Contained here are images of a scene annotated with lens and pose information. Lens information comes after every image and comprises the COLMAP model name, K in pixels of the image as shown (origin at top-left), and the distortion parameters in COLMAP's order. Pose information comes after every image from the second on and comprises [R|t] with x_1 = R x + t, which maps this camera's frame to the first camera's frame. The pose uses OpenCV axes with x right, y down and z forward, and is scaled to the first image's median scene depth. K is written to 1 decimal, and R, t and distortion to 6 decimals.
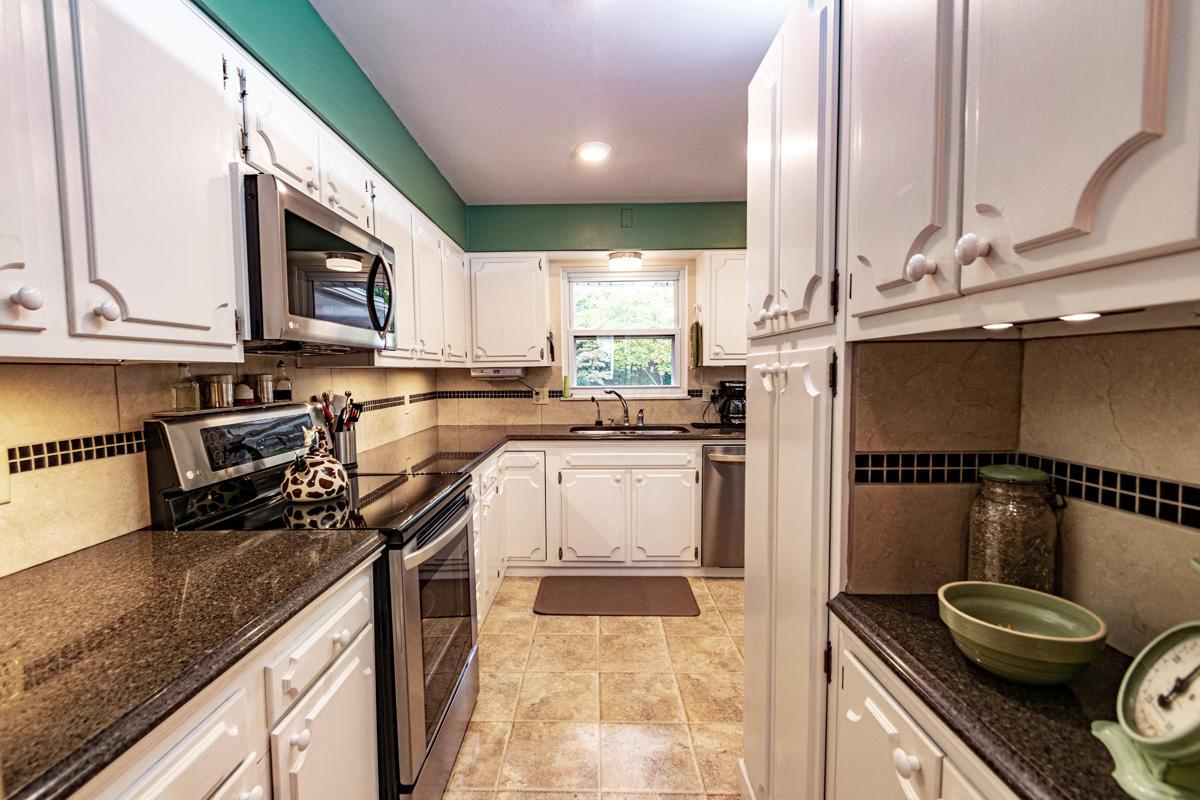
lens RADIAL K [[527.9, 0, 584.0], [0, 527.9, 402.9], [0, 0, 1]] dist [0.000303, -0.000370]
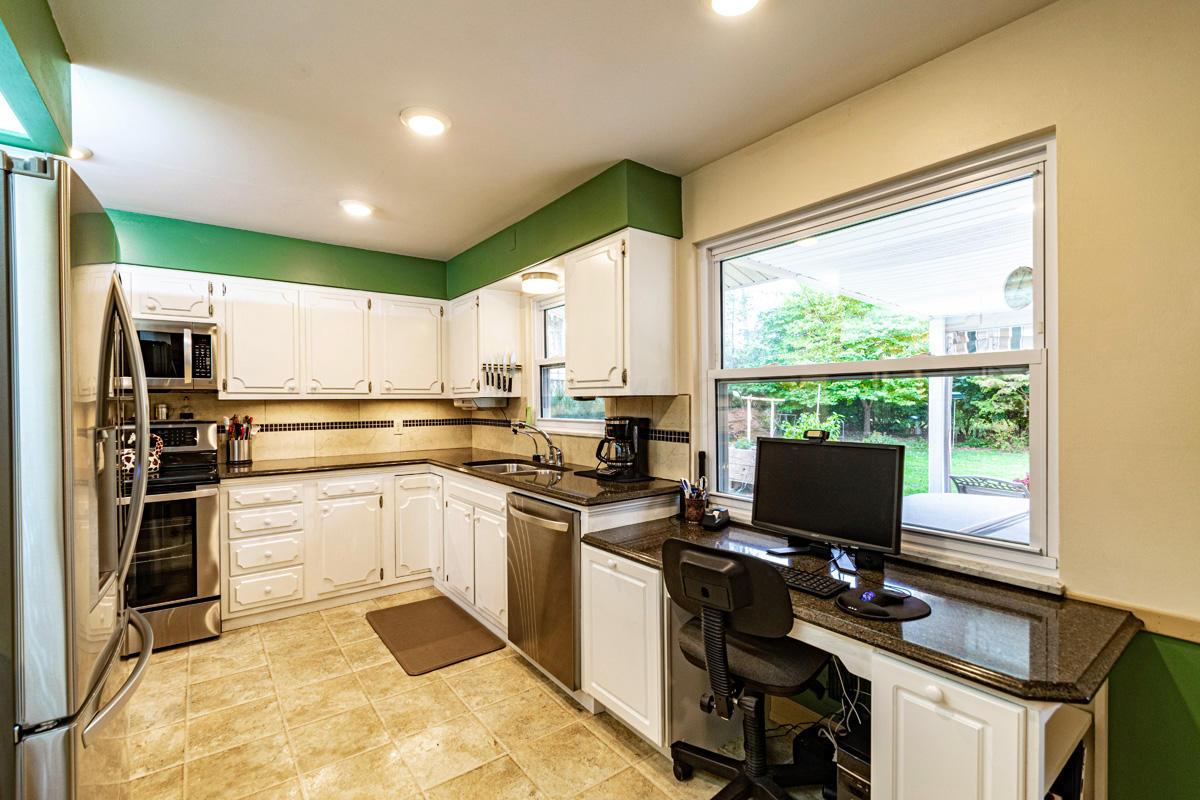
lens RADIAL K [[527.9, 0, 584.0], [0, 527.9, 402.9], [0, 0, 1]] dist [0.000303, -0.000370]
pose [[0.608259, 0.008561, -0.793692, 0.846427], [-0.047582, 0.998537, -0.025695, -0.039556], [0.792311, 0.053394, 0.607776, 0.508129]]
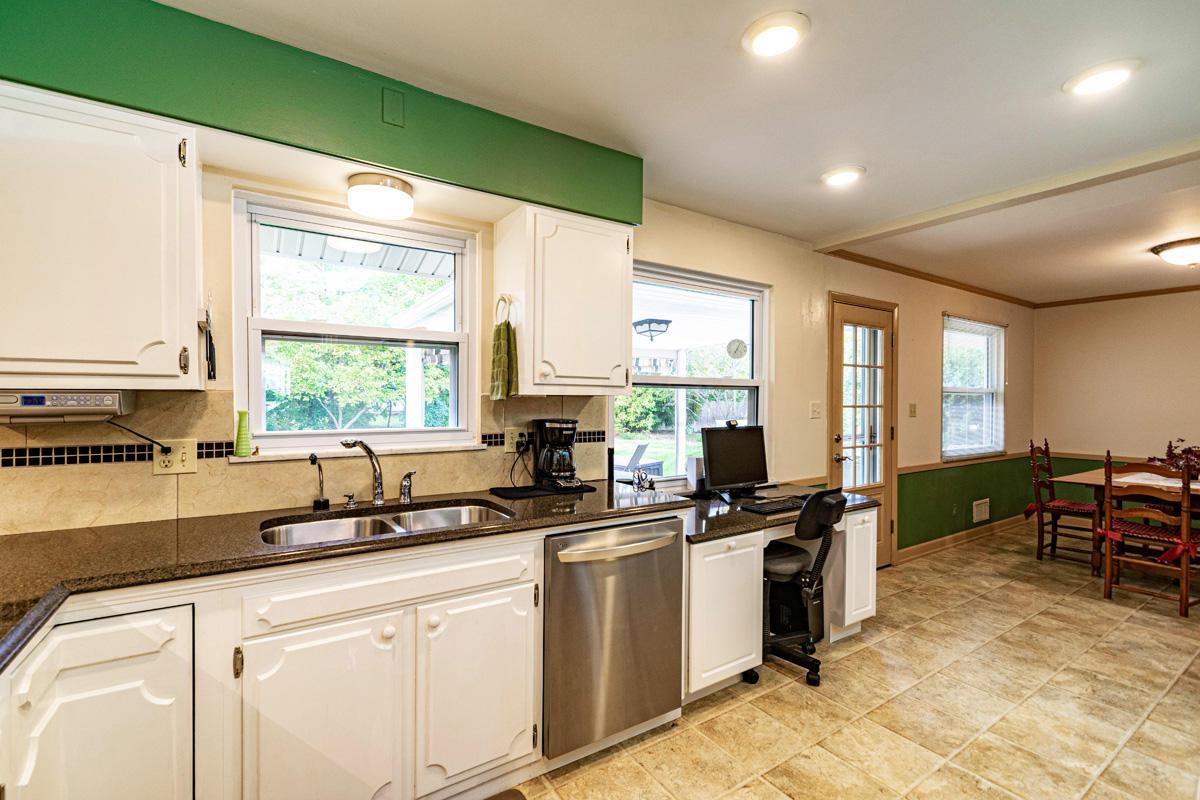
lens RADIAL K [[527.9, 0, 584.0], [0, 527.9, 402.9], [0, 0, 1]] dist [0.000303, -0.000370]
pose [[0.826067, 0.009040, 0.563499, -0.050810], [0.025081, 0.998291, -0.052782, -0.026803], [-0.563013, 0.057735, 0.824429, 0.450391]]
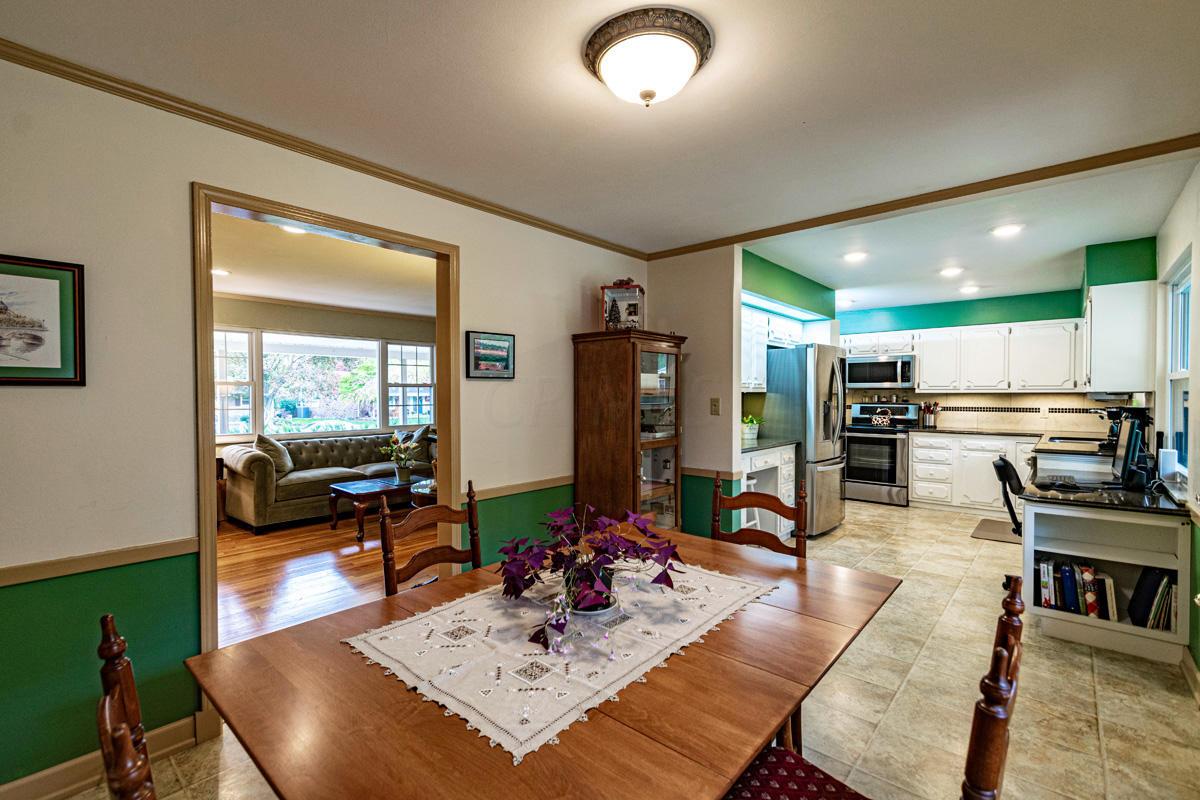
lens RADIAL K [[527.9, 0, 584.0], [0, 527.9, 402.9], [0, 0, 1]] dist [0.000303, -0.000370]
pose [[-0.657172, 0.021390, -0.753437, 1.818433], [-0.039430, 0.997253, 0.062704, -0.072254], [0.752708, 0.070915, -0.654524, 0.885503]]
